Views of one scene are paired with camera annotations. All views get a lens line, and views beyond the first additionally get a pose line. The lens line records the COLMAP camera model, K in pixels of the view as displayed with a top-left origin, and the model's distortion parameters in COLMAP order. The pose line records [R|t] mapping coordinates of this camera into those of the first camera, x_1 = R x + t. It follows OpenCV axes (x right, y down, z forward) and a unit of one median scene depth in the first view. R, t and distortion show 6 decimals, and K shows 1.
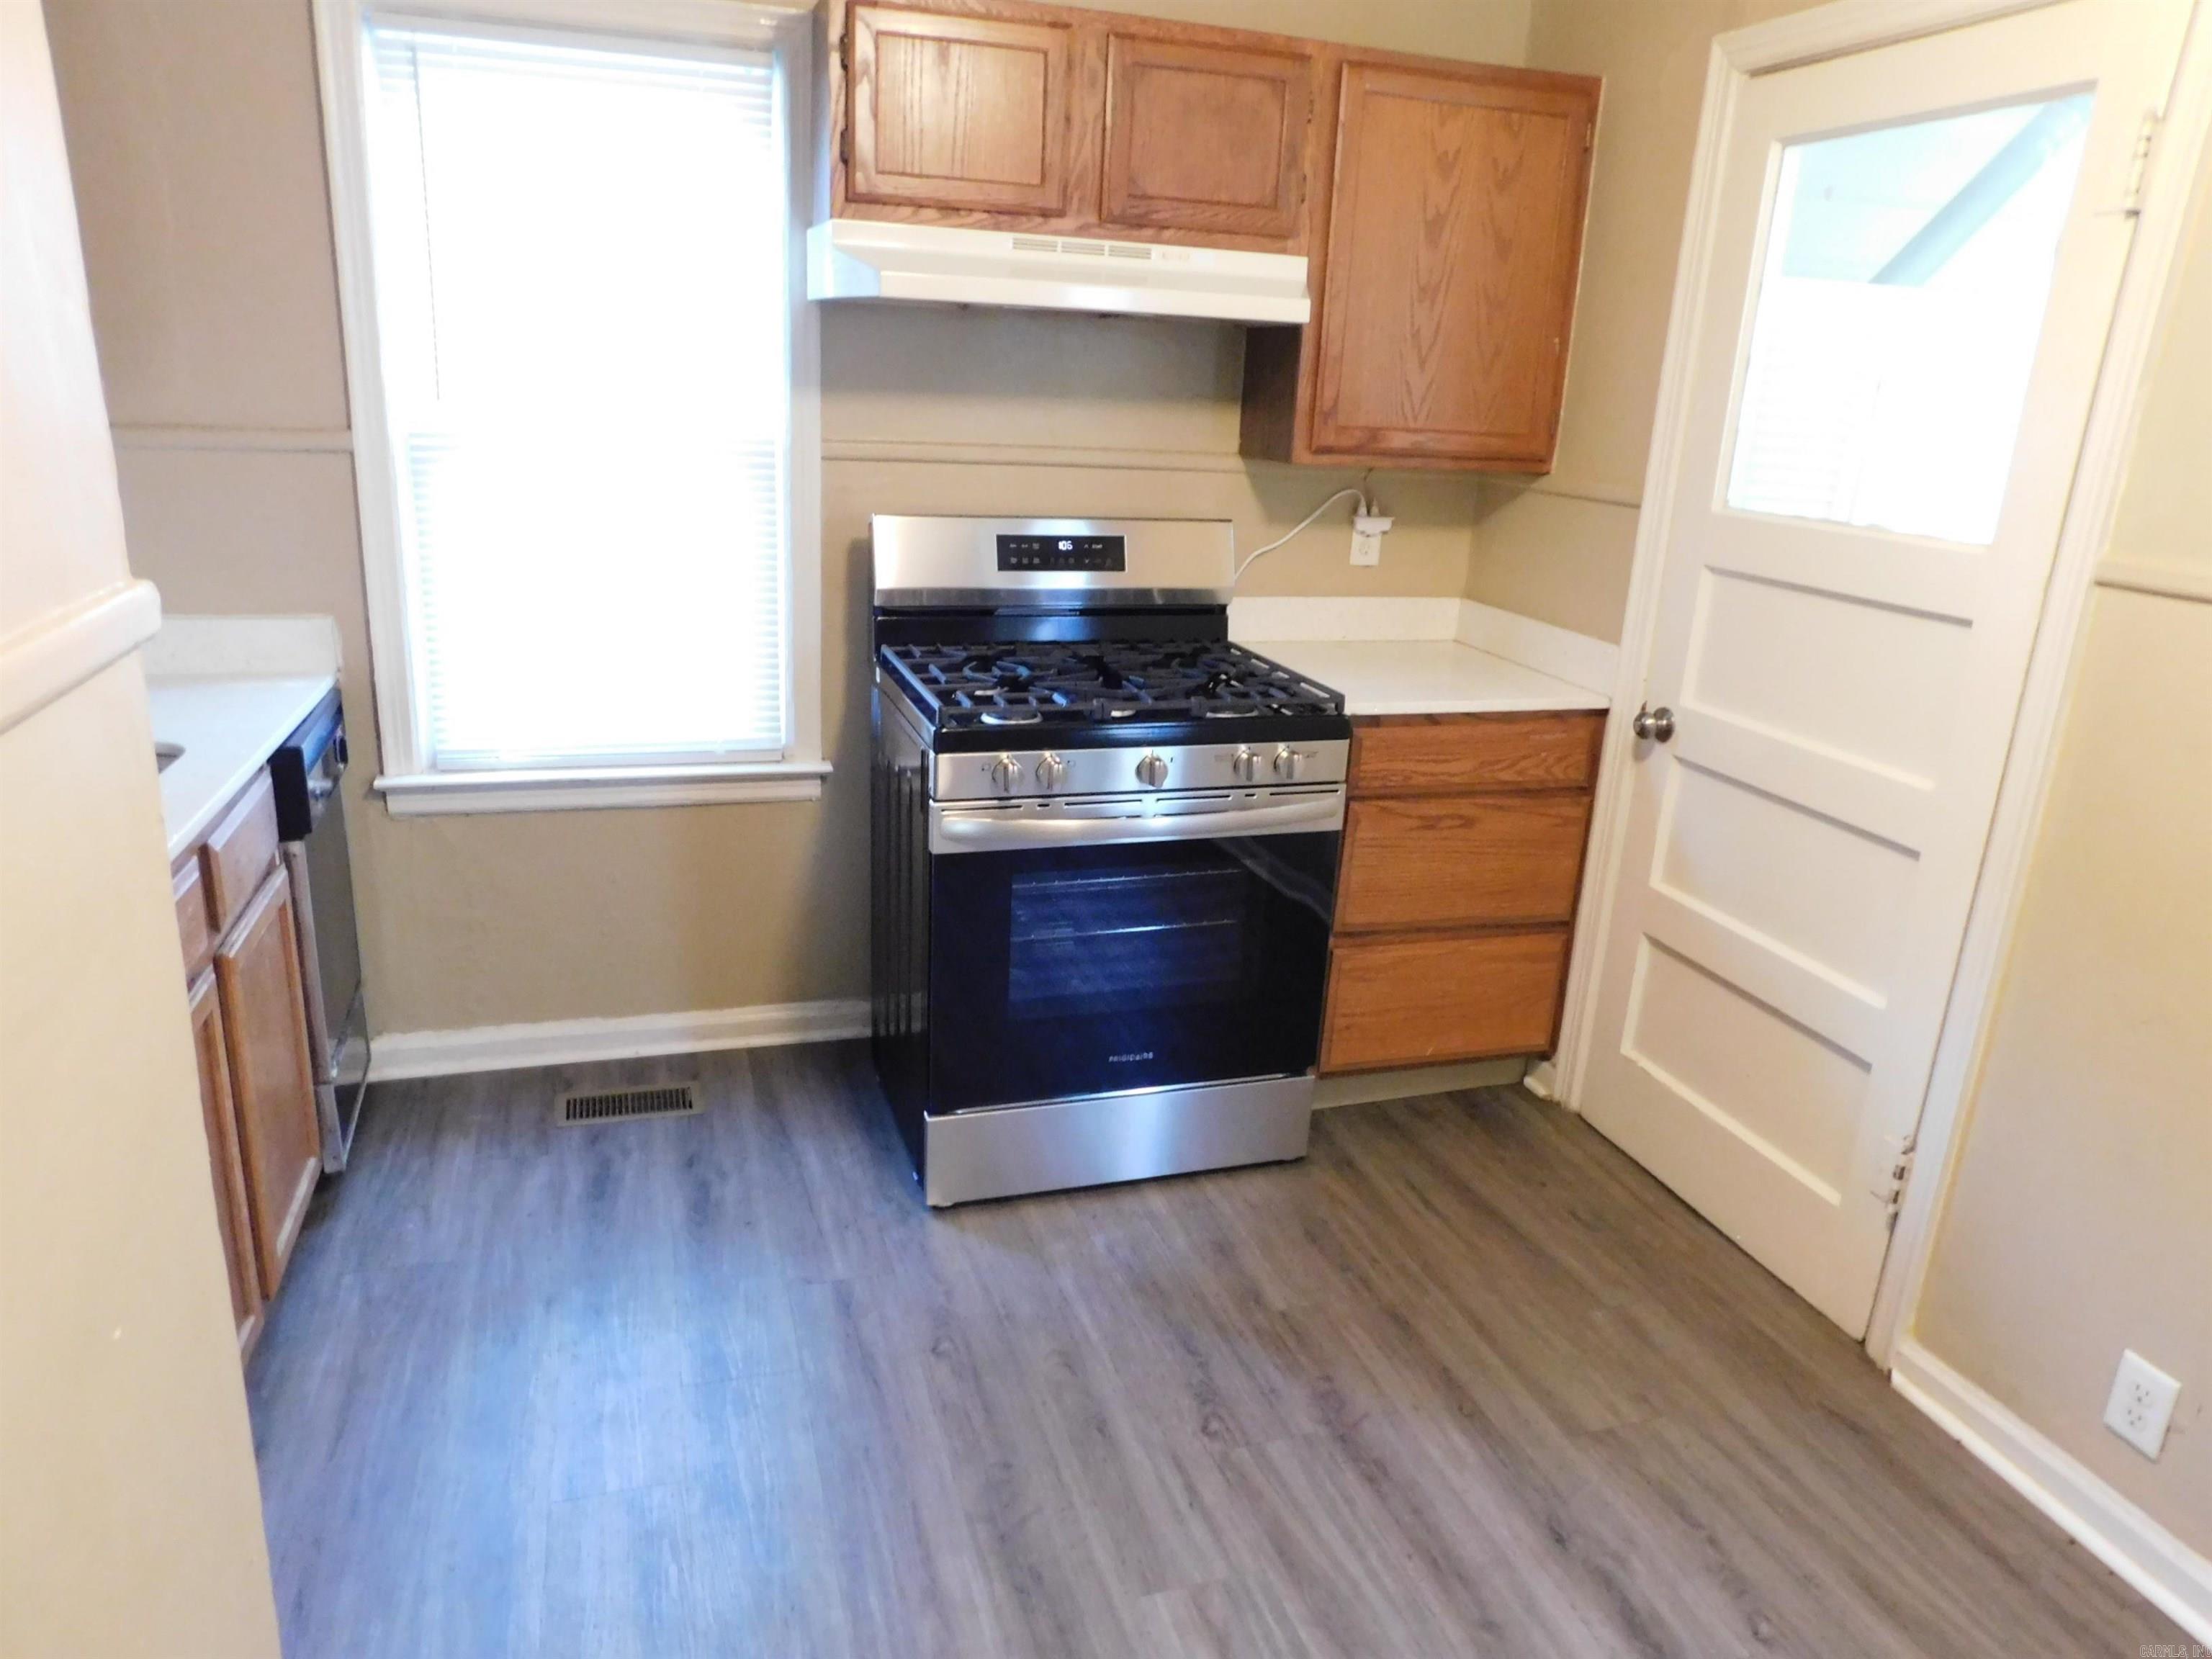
lens RADIAL K [[1469.3, 0, 1108.0], [0, 1469.3, 831.4], [0, 0, 1]] dist [-0.007432, -0.000706]
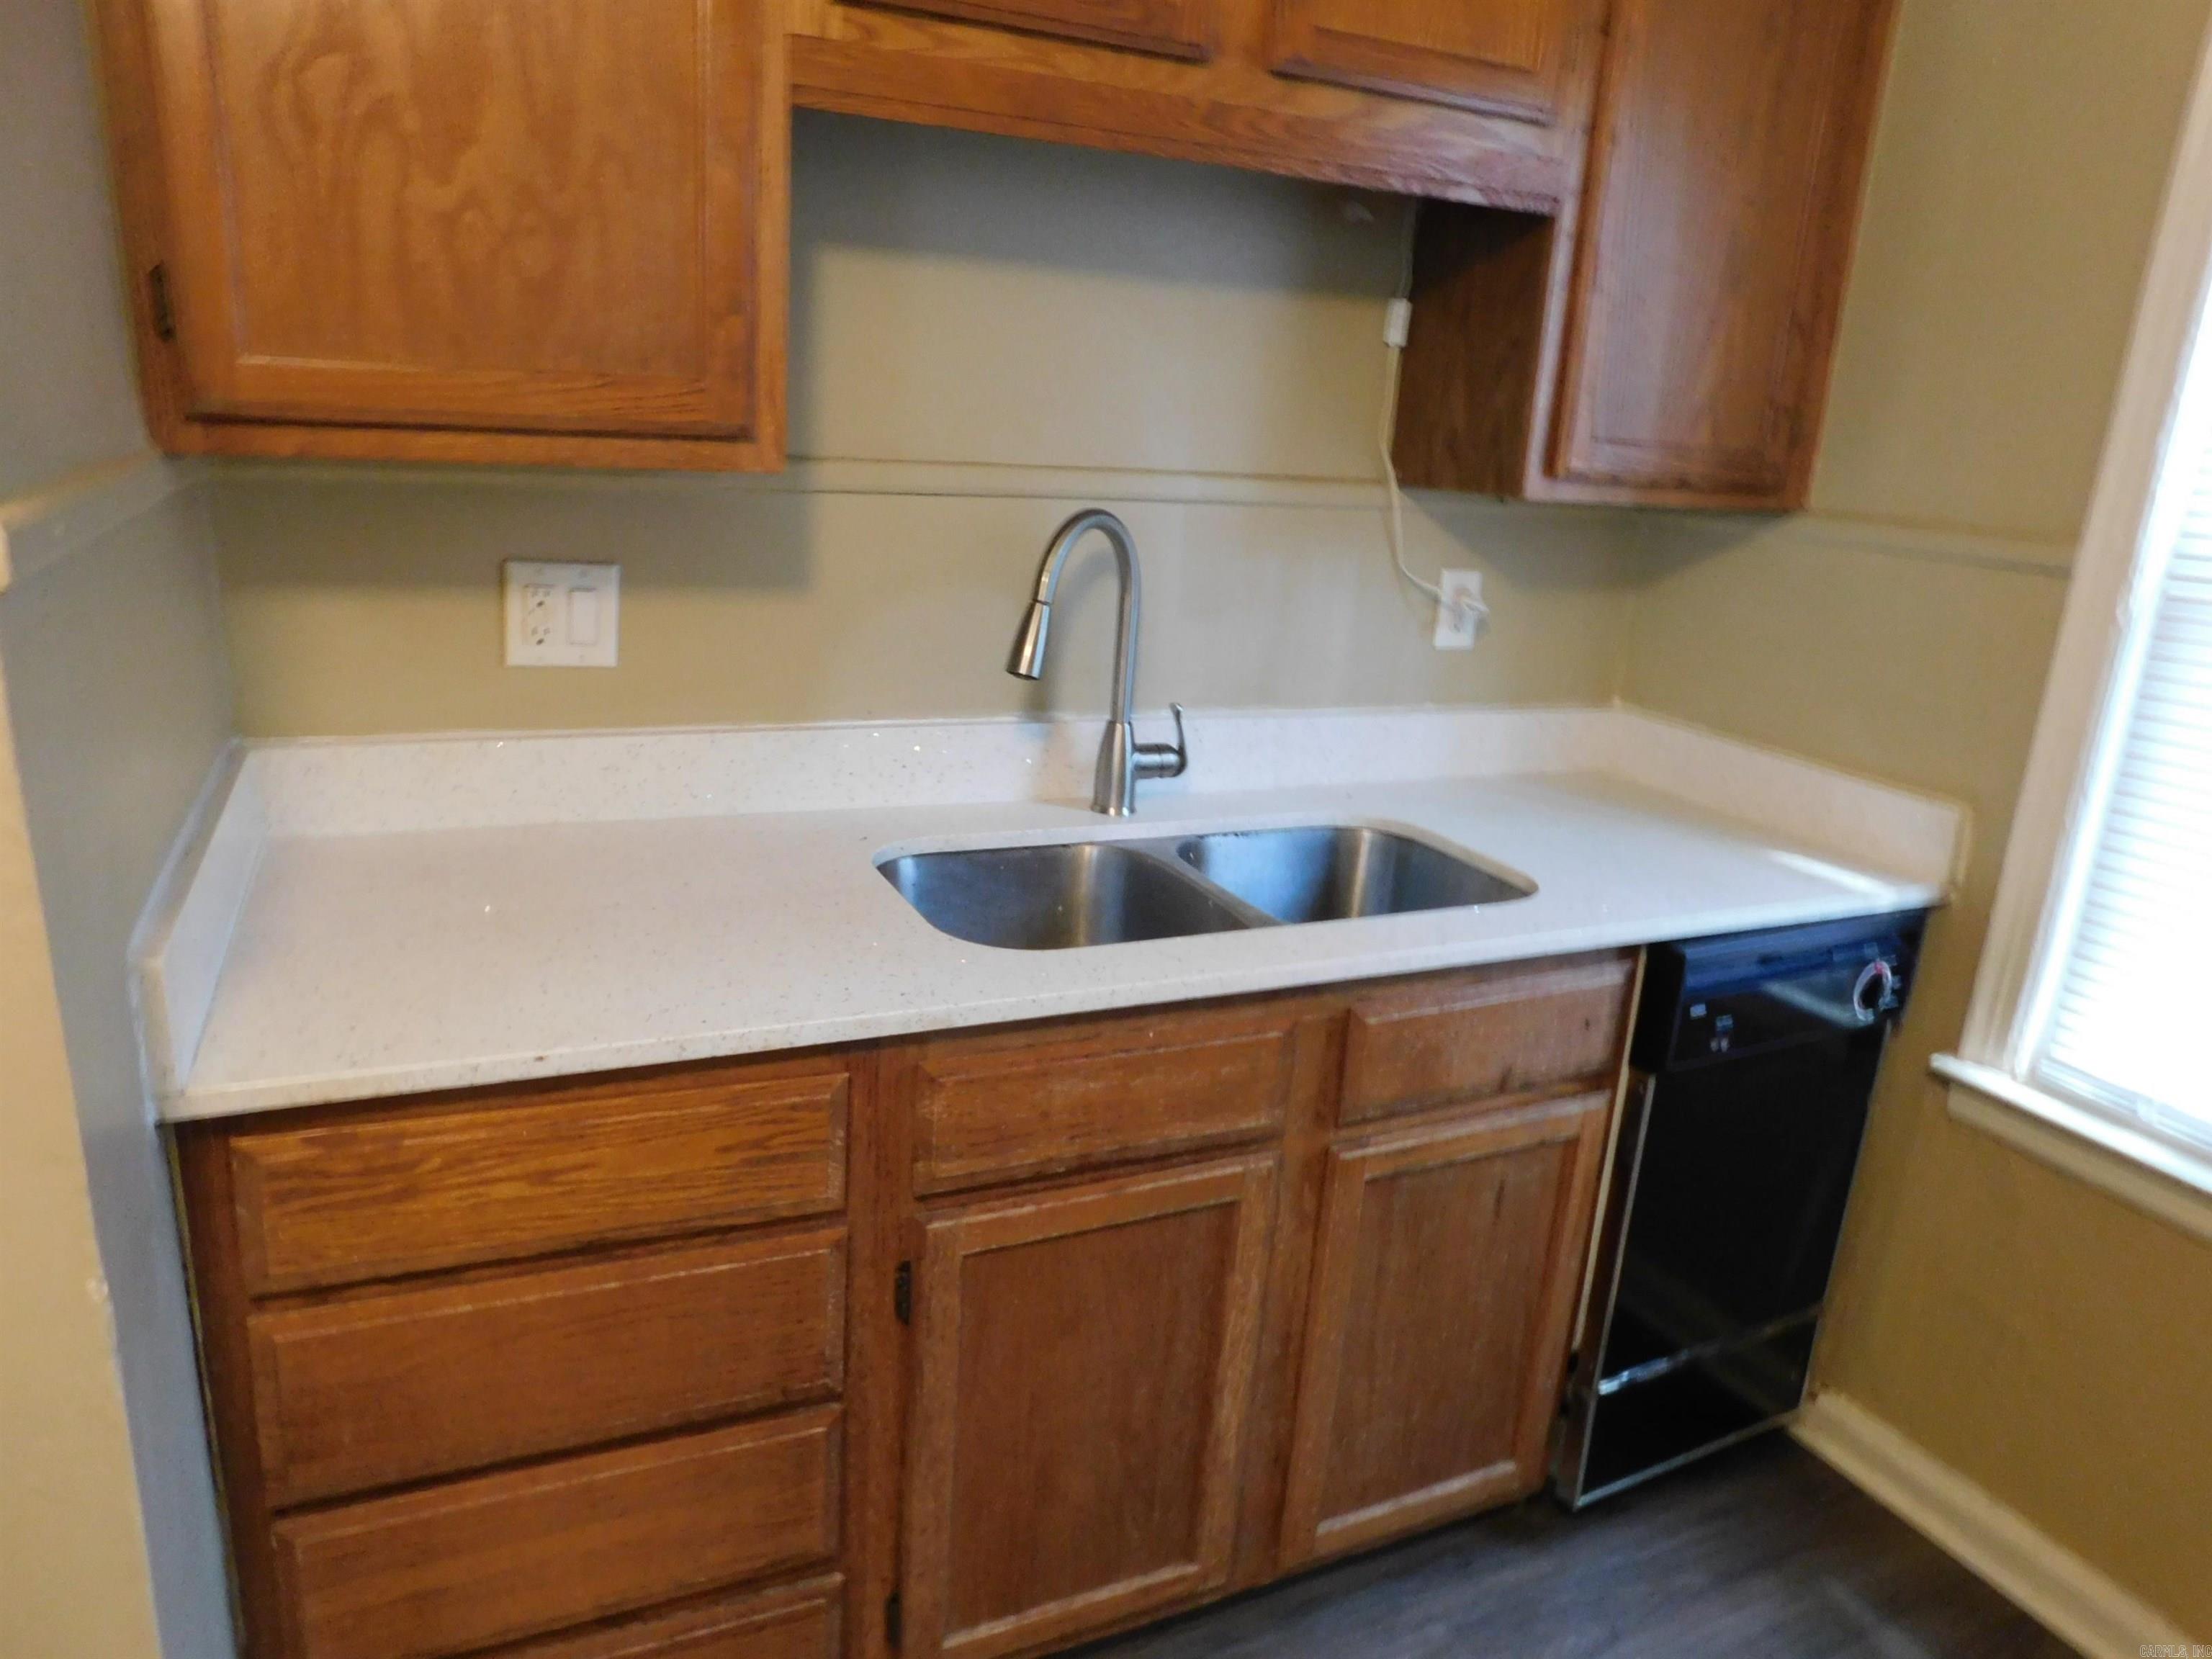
lens RADIAL K [[1469.3, 0, 1107.7], [0, 1469.3, 838.7], [0, 0, 1]] dist [-0.007432, -0.000706]
pose [[0.135253, 0.244492, -0.960172, 0.061144], [-0.337848, 0.922380, 0.187279, -0.122504], [0.931432, 0.299062, 0.207356, 0.482381]]
